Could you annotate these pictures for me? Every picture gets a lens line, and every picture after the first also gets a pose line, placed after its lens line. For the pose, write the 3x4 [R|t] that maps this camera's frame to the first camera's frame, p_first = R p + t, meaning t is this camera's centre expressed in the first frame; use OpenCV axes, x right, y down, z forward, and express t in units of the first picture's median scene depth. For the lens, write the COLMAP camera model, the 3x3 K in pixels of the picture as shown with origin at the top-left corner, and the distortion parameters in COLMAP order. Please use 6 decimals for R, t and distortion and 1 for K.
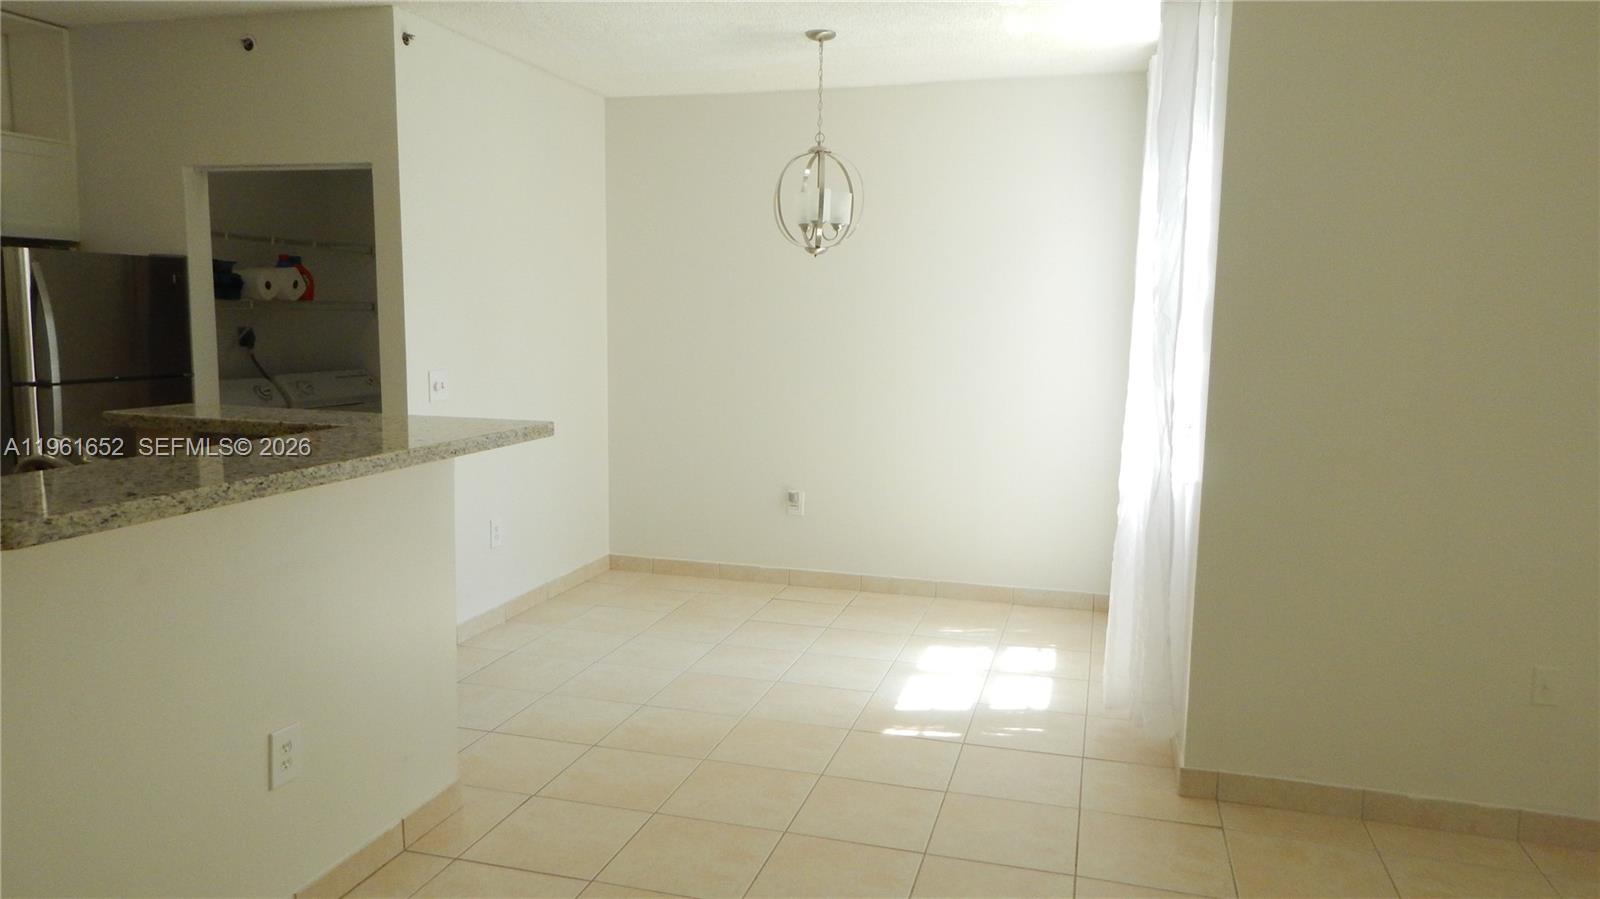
lens RADIAL K [[1073.8, 0, 804.4], [0, 1073.8, 439.8], [0, 0, 1]] dist [0.019553, -0.006564]
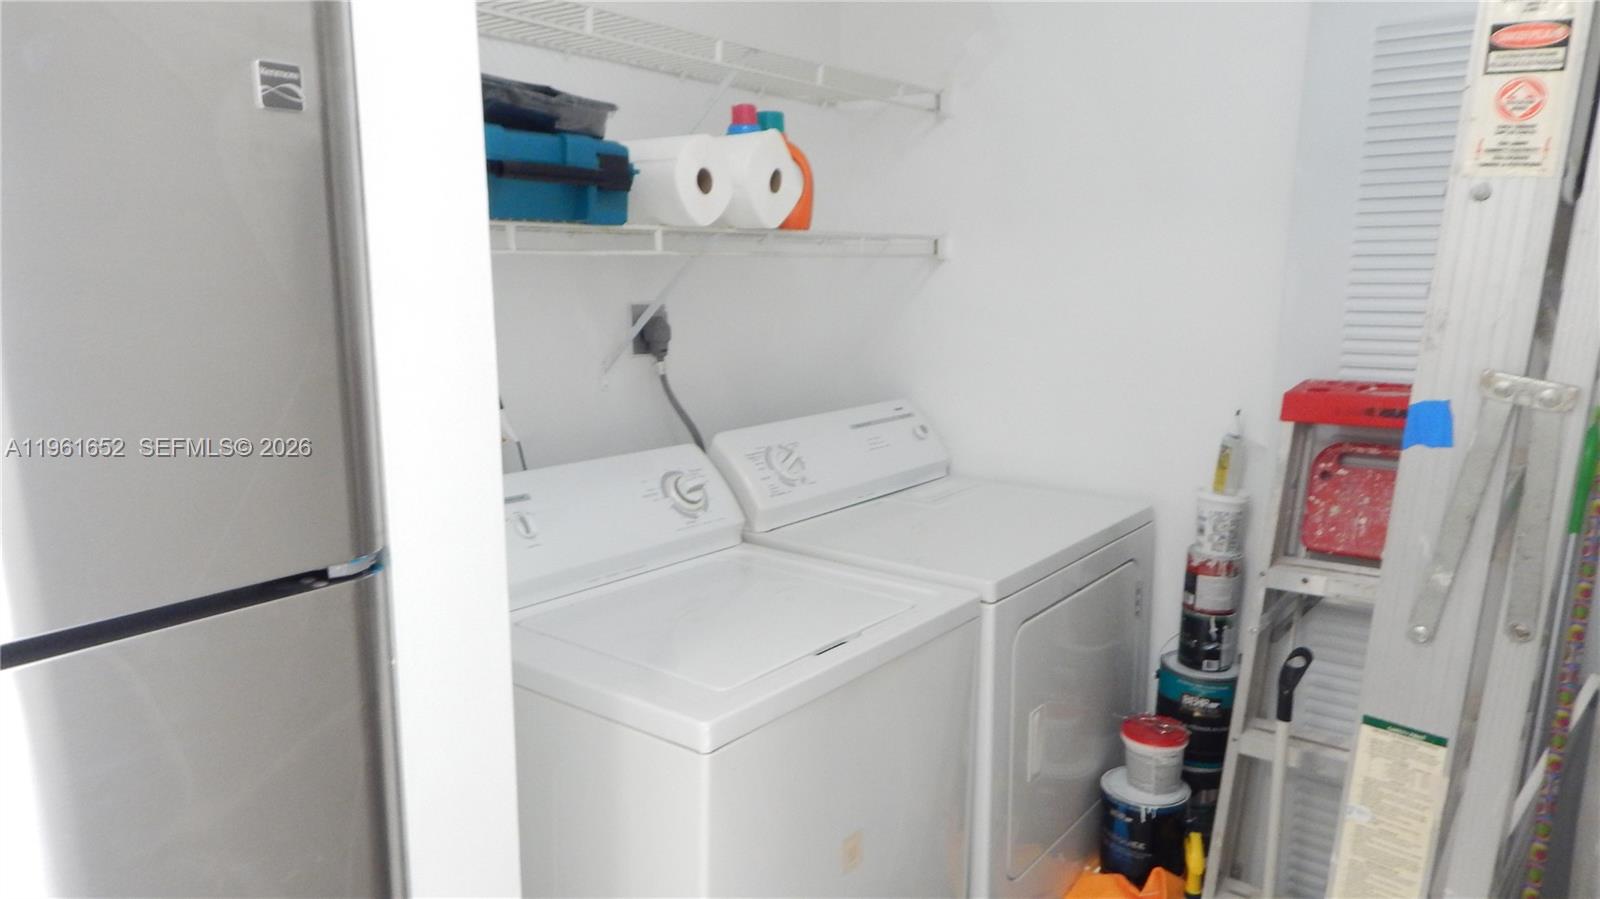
lens RADIAL K [[1073.8, 0, 804.4], [0, 1073.8, 439.8], [0, 0, 1]] dist [0.019553, -0.006564]
pose [[0.935775, 0.037850, -0.350560, -0.335057], [-0.022582, 0.998614, 0.047541, -0.077084], [0.351873, -0.036571, 0.935333, 0.670117]]
